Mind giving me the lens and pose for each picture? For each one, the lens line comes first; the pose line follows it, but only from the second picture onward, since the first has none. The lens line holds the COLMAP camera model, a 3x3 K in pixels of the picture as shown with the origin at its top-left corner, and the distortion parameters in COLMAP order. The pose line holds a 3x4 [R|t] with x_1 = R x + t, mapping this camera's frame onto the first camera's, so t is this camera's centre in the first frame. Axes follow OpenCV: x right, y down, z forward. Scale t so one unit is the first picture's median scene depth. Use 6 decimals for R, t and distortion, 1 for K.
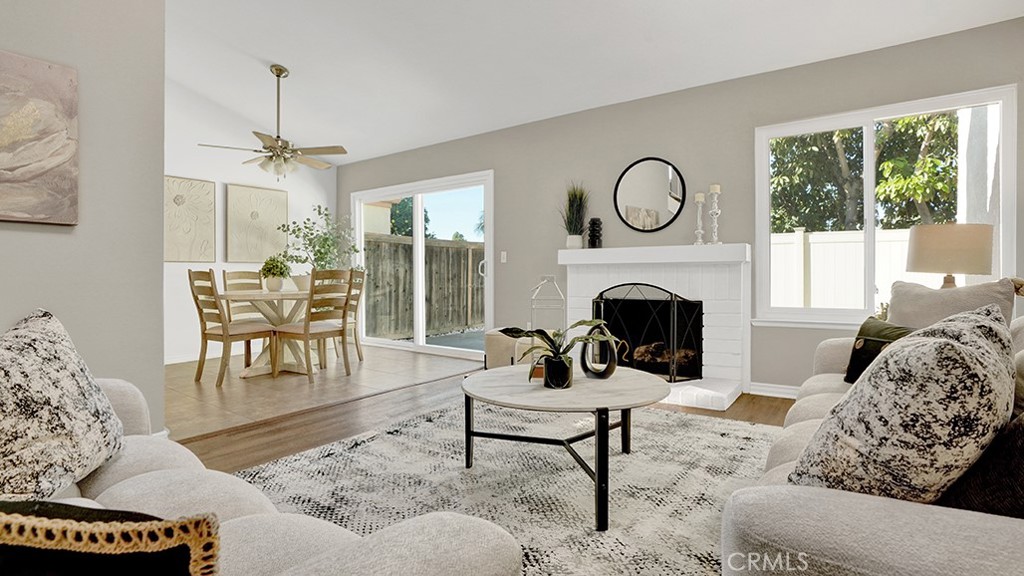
lens RADIAL K [[497.7, 0, 518.4], [0, 497.7, 272.7], [0, 0, 1]] dist [-0.074899, 0.031103]
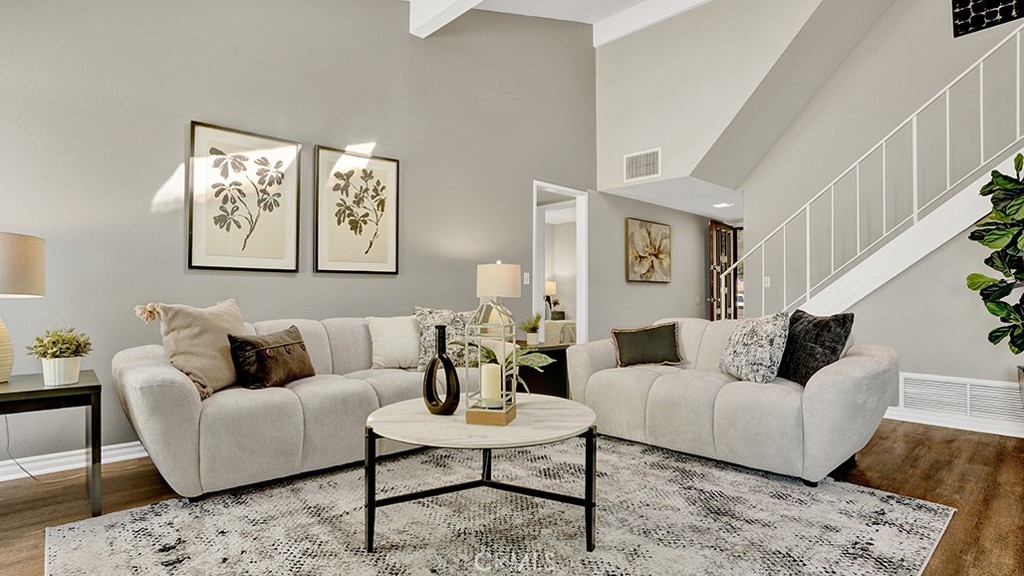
lens RADIAL K [[524.6, 0, 518.3], [0, 524.6, 288.0], [0, 0, 1]] dist [-0.041720, 0.000709]
pose [[-0.984805, 0.007536, 0.173499, -0.074317], [0.004148, 0.999794, -0.019883, 0.004131], [-0.173613, -0.018862, -0.984633, 1.028785]]
